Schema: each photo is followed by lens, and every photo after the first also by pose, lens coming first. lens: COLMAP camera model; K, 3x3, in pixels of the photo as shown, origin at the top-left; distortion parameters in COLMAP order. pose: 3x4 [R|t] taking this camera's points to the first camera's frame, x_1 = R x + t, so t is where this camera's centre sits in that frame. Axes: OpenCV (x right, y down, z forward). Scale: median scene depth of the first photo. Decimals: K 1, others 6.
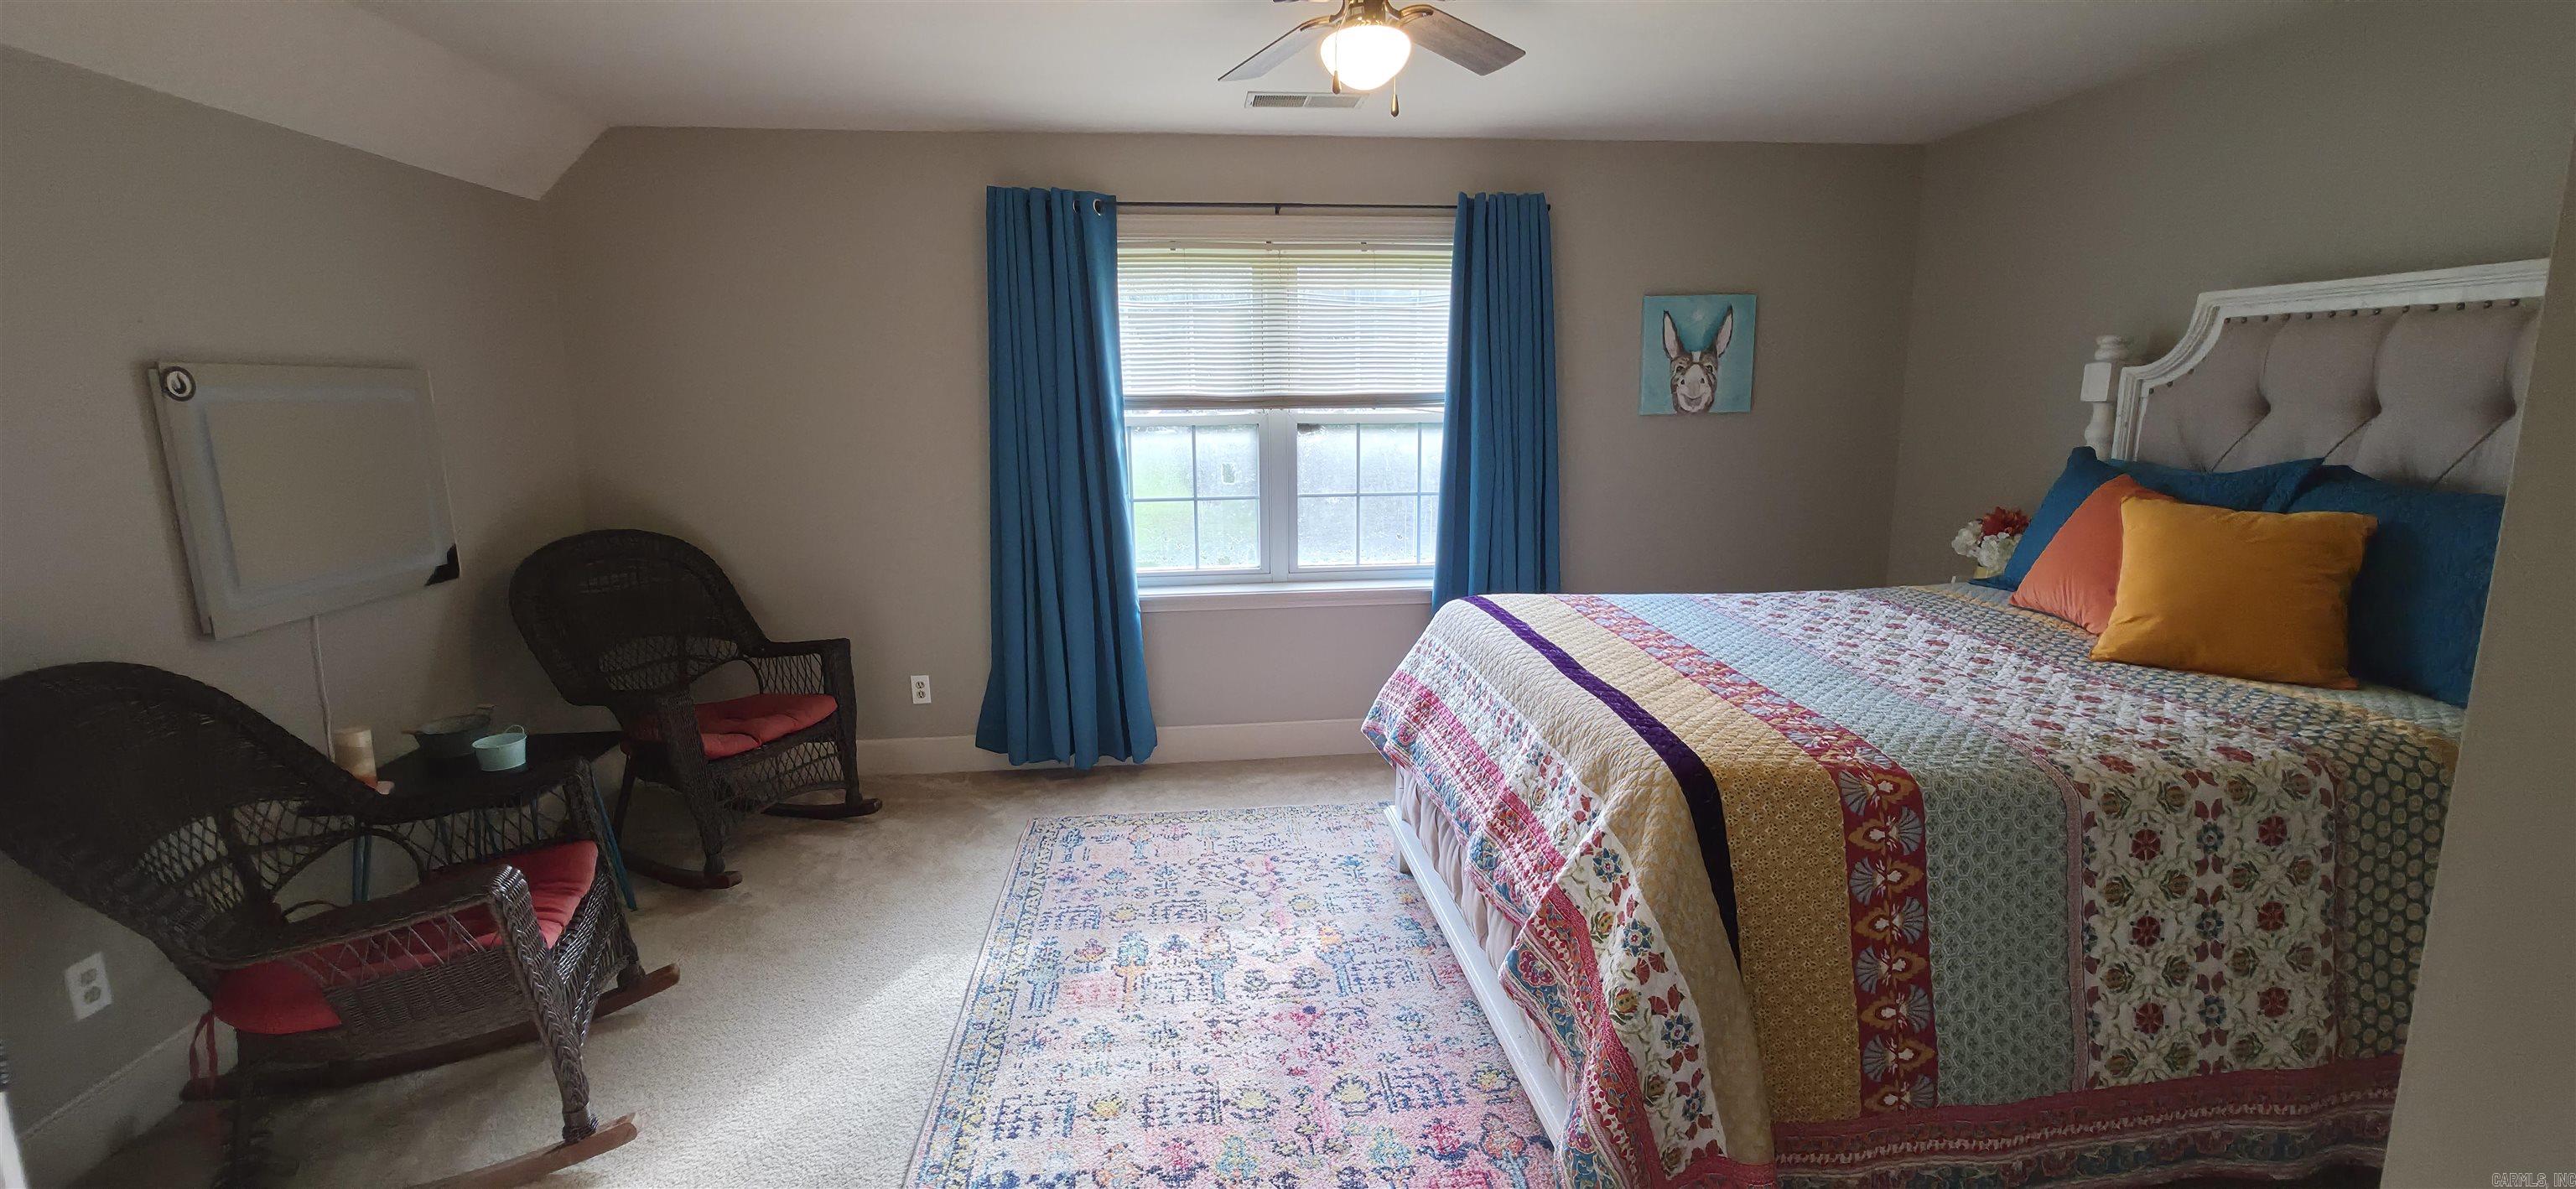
lens RADIAL K [[1036.5, 0, 1289.7], [0, 1036.5, 590.3], [0, 0, 1]] dist [0.000335, 0.000266]
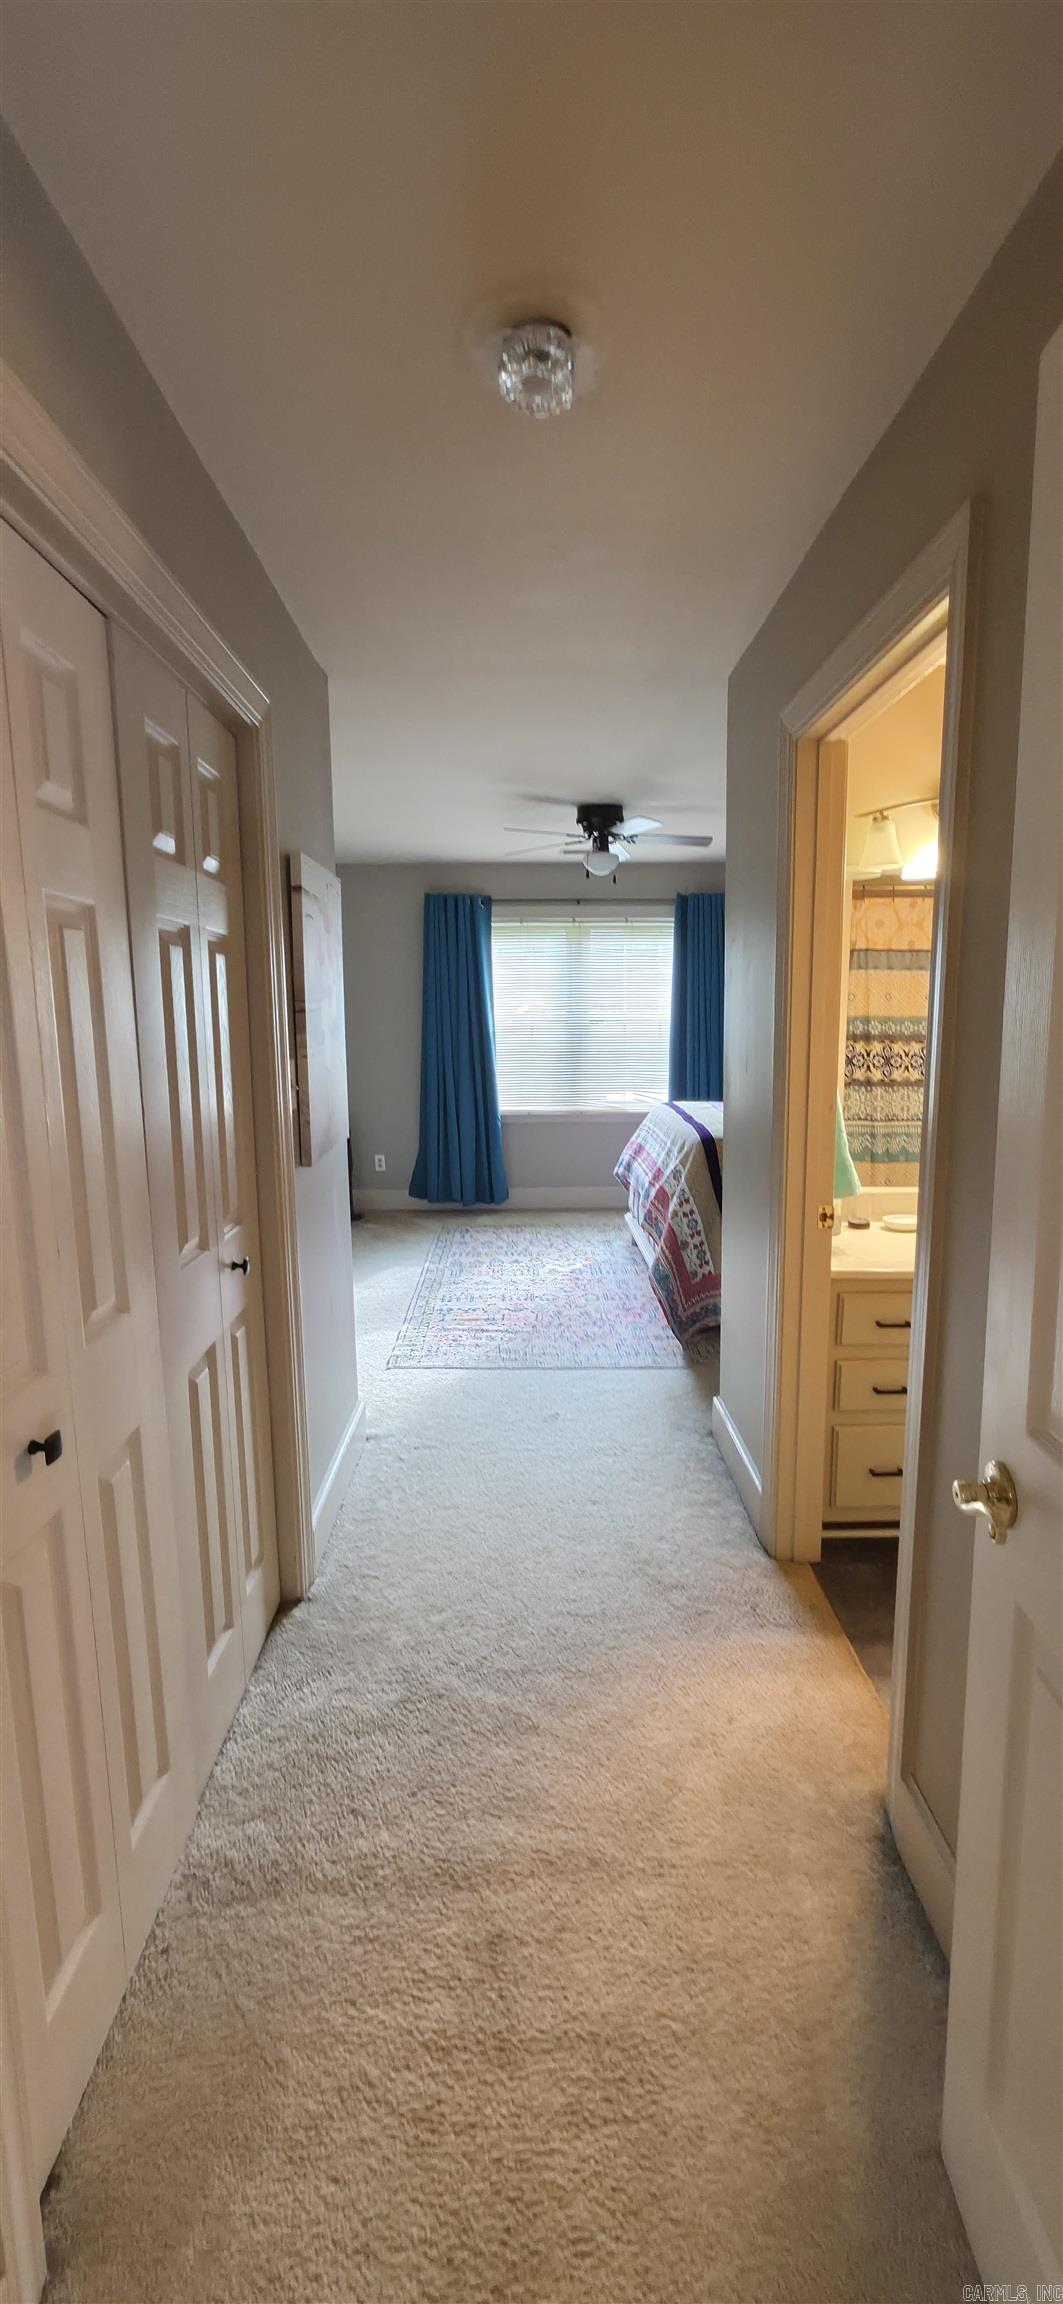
lens RADIAL K [[927.1, 0, 531.5], [0, 927.1, 1148.4], [0, 0, 1]] dist [0.000335, 0.000266]
pose [[0.994888, 0.012749, -0.100180, 0.145187], [-0.016049, 0.999352, -0.032205, 0.237486], [0.099705, 0.033648, 0.994448, -1.207035]]
